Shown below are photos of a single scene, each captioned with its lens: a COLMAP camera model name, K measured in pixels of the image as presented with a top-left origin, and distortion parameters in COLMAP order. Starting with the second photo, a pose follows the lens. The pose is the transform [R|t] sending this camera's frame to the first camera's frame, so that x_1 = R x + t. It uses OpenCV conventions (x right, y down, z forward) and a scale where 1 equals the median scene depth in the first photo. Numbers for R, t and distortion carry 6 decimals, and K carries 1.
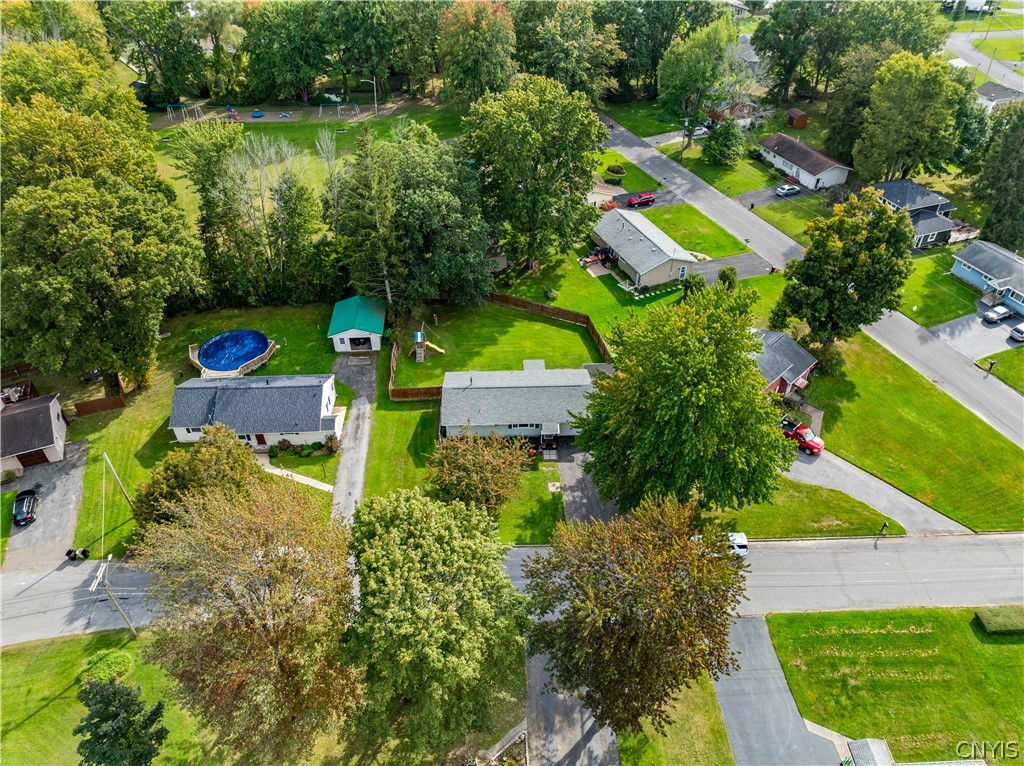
lens RADIAL K [[726.9, 0, 512.0], [0, 726.9, 383.0], [0, 0, 1]] dist [-0.017513, -0.000180]
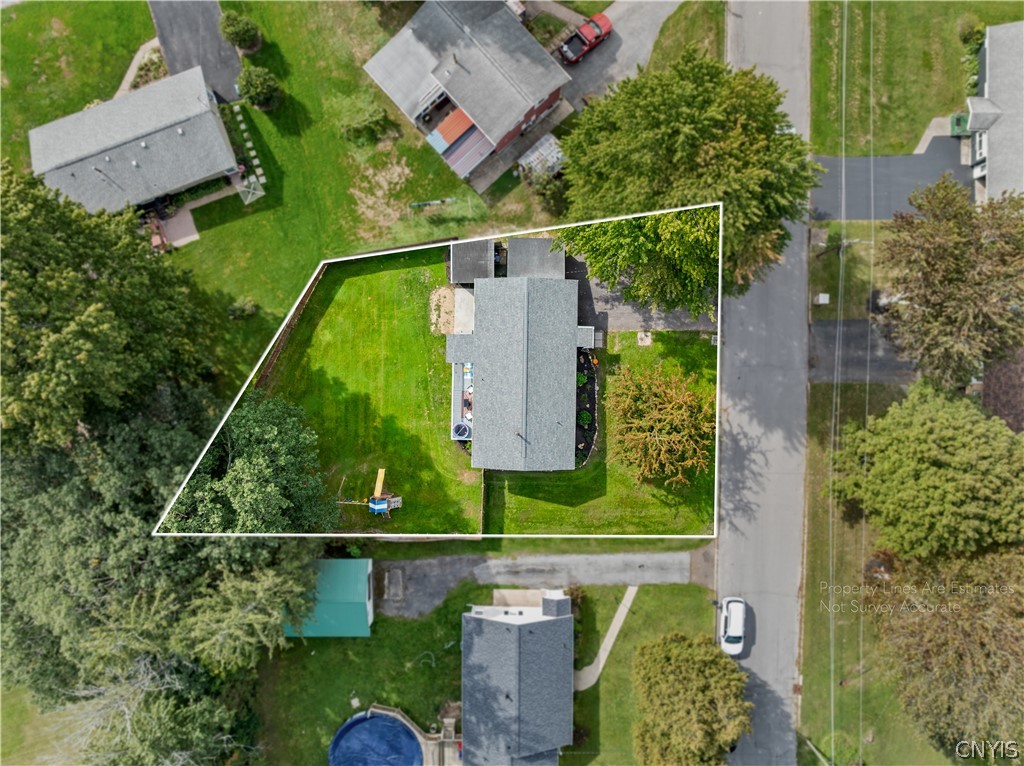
lens RADIAL K [[726.9, 0, 512.0], [0, 726.9, 383.0], [0, 0, 1]] dist [-0.017513, -0.000180]
pose [[0.041246, -0.999143, 0.003569, -0.004839], [0.631301, 0.028830, 0.775002, -0.521179], [-0.774440, -0.029713, 0.631949, 0.448618]]
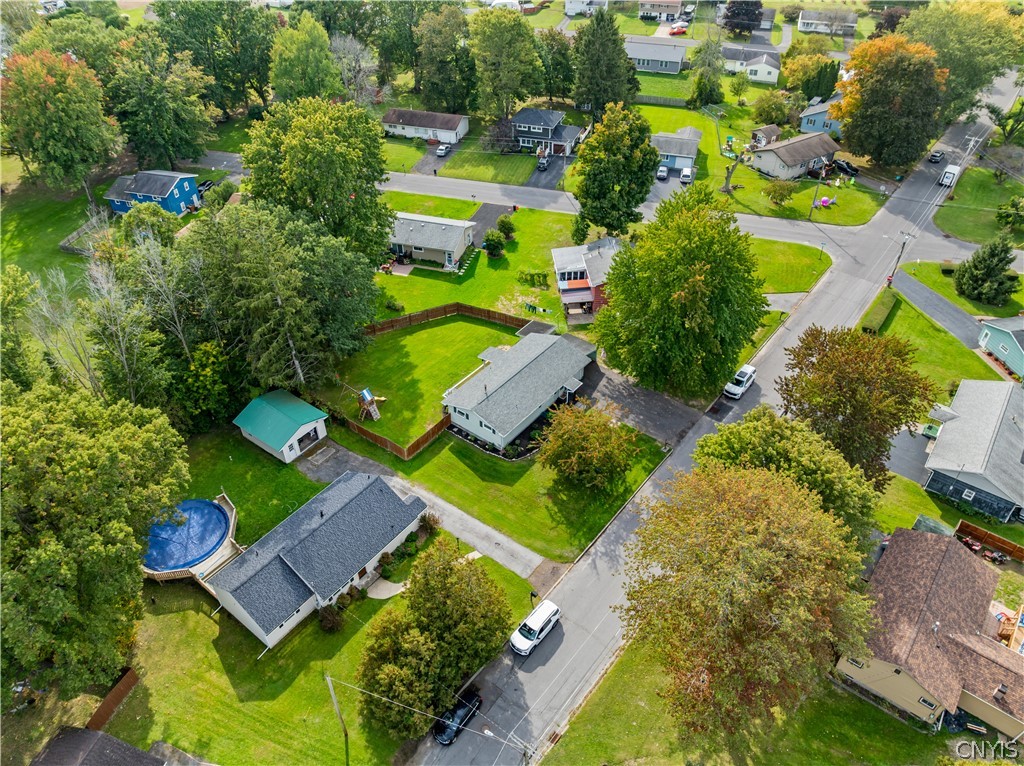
lens RADIAL K [[726.9, 0, 512.0], [0, 726.9, 383.0], [0, 0, 1]] dist [-0.017513, -0.000180]
pose [[0.638044, -0.490326, 0.593700, -0.527579], [0.494530, 0.851944, 0.172138, -0.138192], [-0.590203, 0.183771, 0.786059, 0.177703]]
